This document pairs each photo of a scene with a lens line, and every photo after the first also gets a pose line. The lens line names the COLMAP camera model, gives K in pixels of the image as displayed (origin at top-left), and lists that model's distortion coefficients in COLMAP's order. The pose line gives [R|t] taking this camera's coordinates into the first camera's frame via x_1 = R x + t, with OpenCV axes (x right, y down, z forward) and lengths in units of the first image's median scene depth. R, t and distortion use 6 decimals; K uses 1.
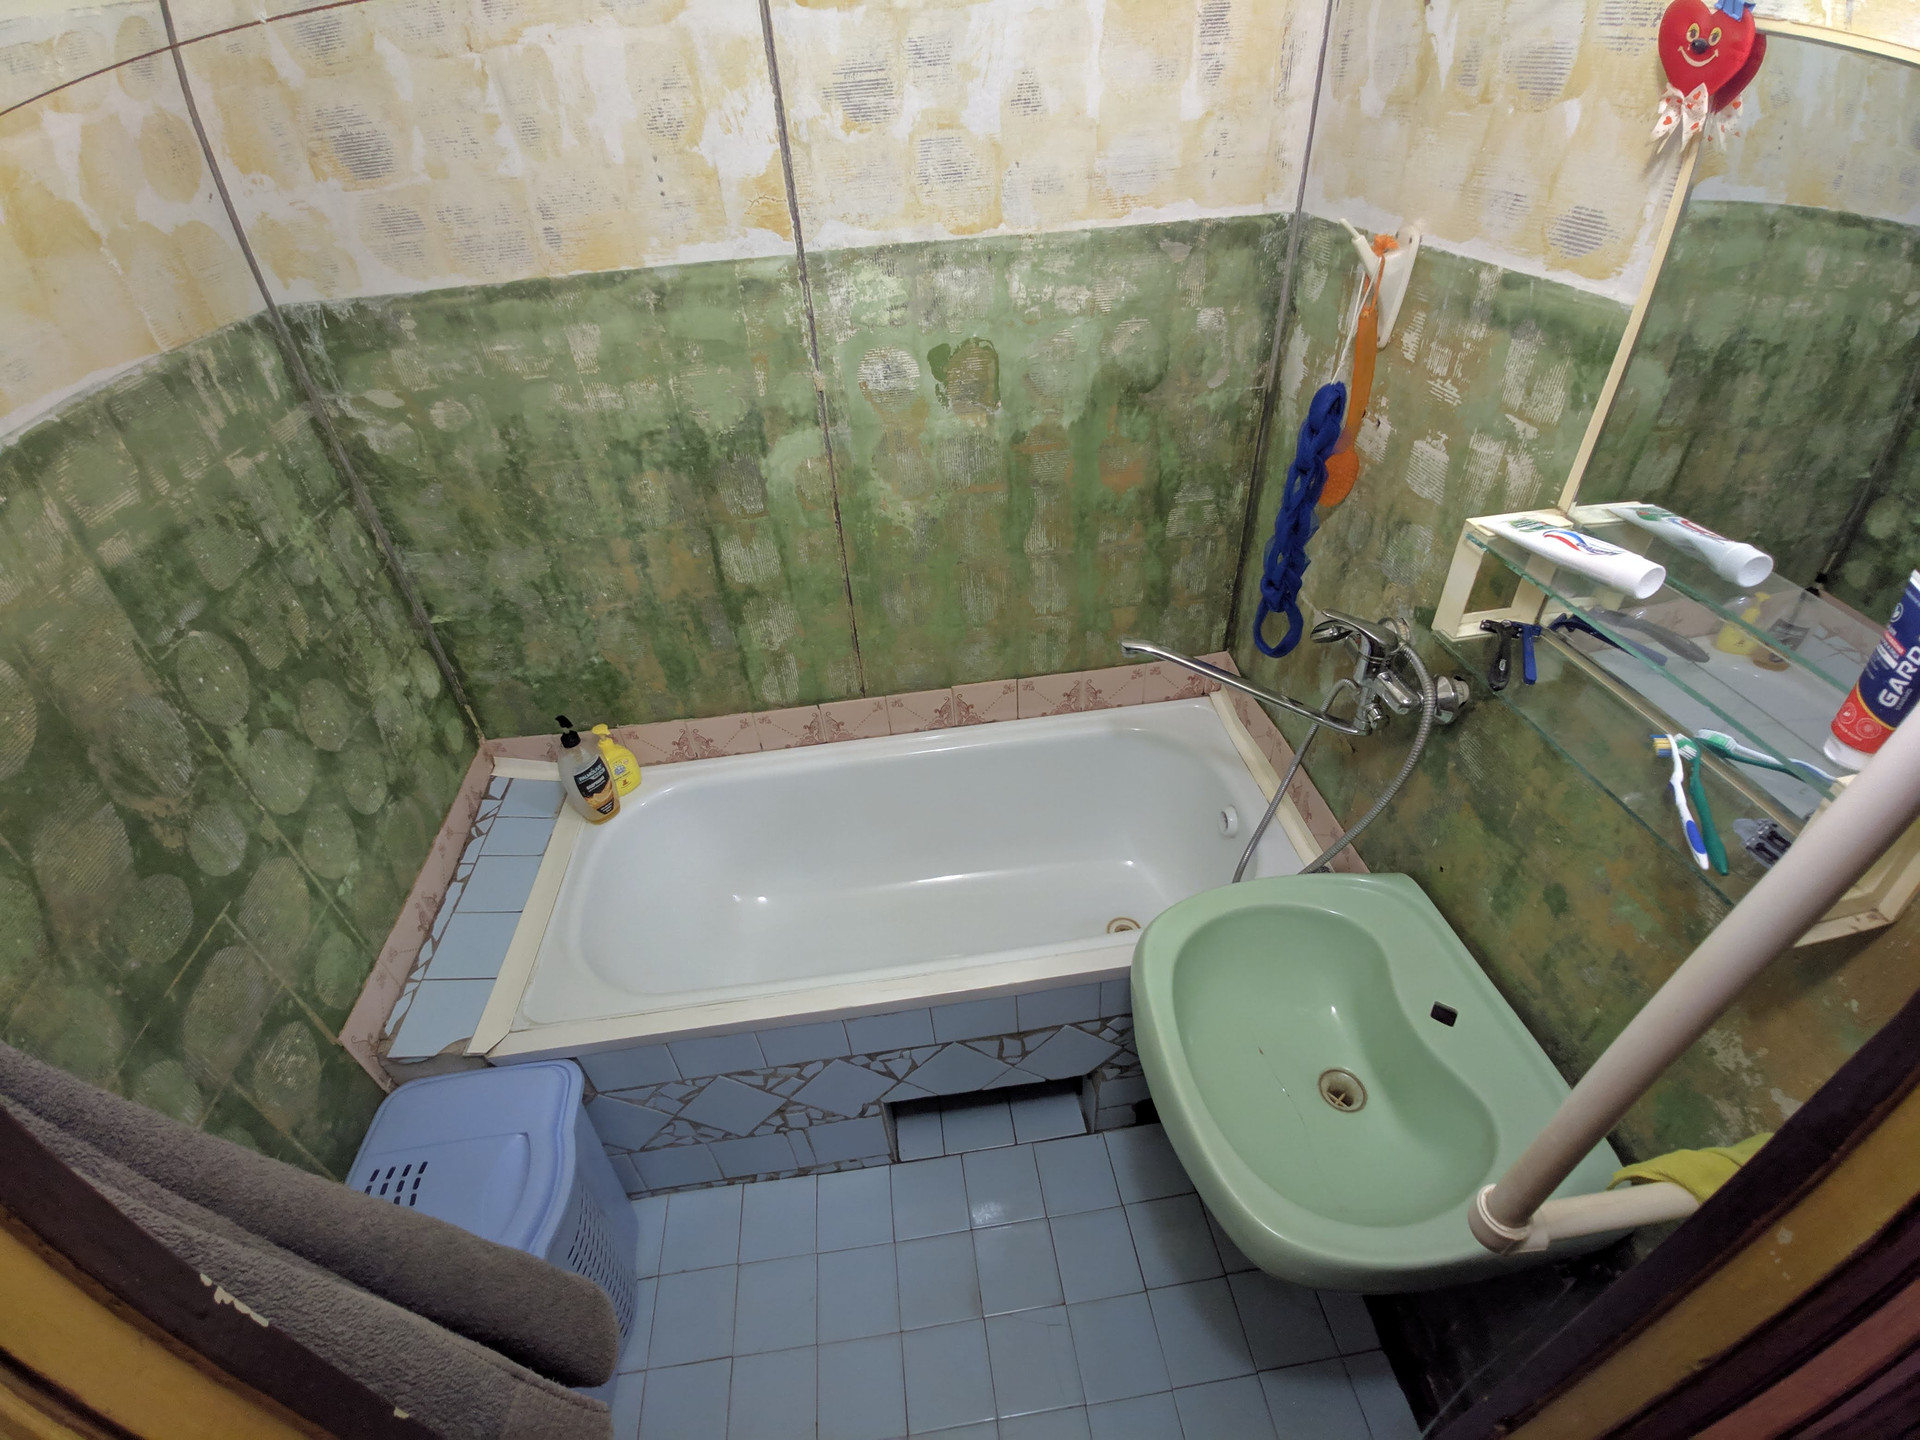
lens RADIAL K [[841.1, 0, 960.0], [0, 841.1, 720.0], [0, 0, 1]] dist [-0.042716, 0.023157]
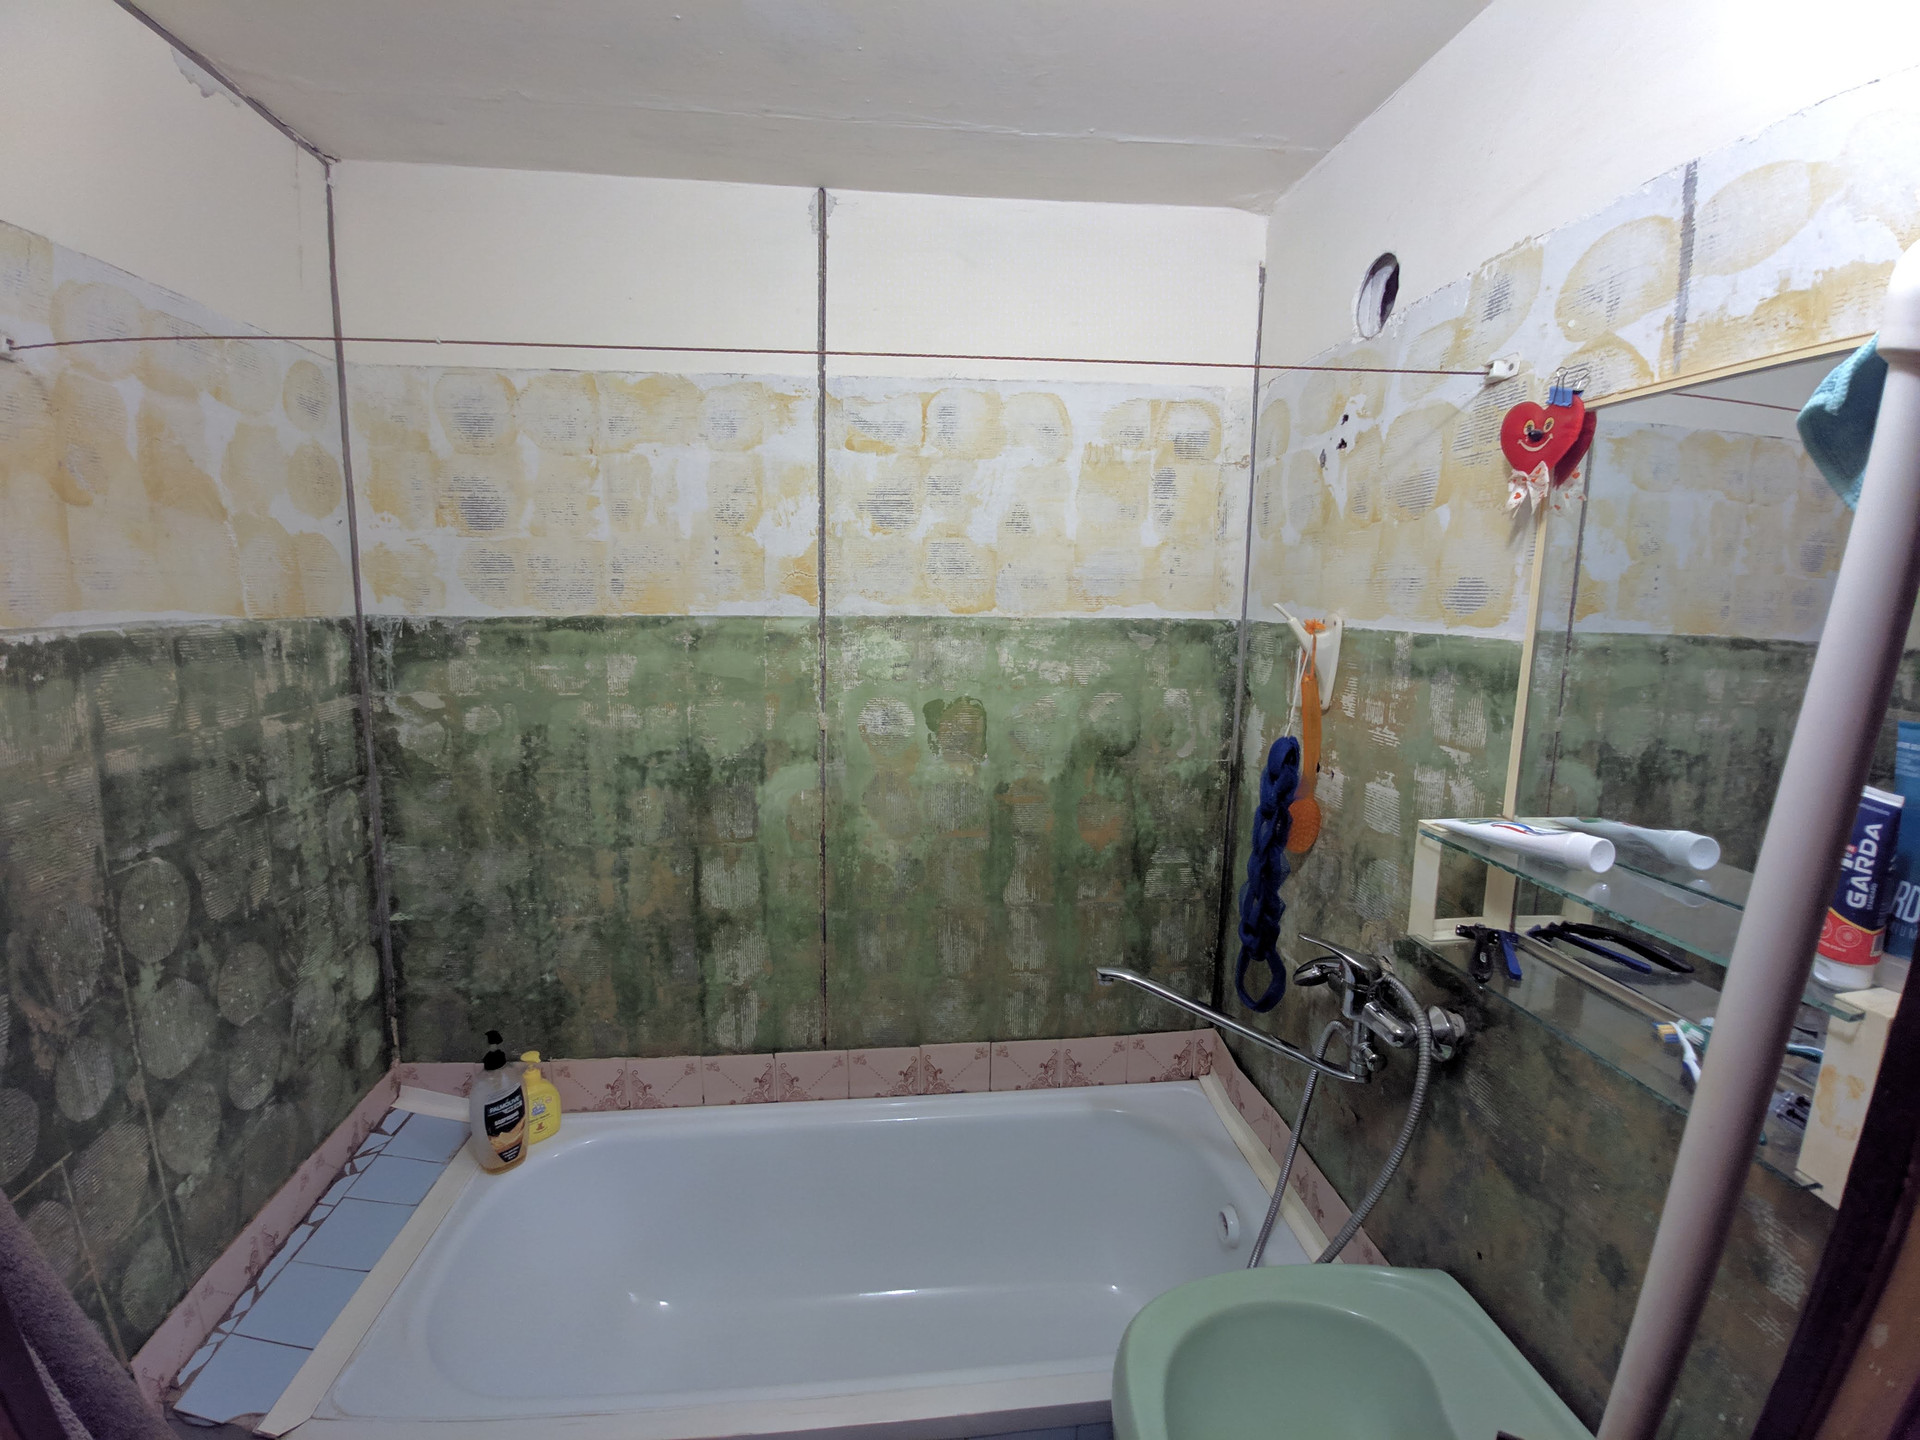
lens RADIAL K [[841.1, 0, 960.0], [0, 841.1, 720.0], [0, 0, 1]] dist [-0.042716, 0.023157]
pose [[0.997301, 0.072858, -0.009089, 0.021091], [-0.068339, 0.875853, -0.477714, 0.107865], [-0.026844, 0.477046, 0.878468, 0.020817]]
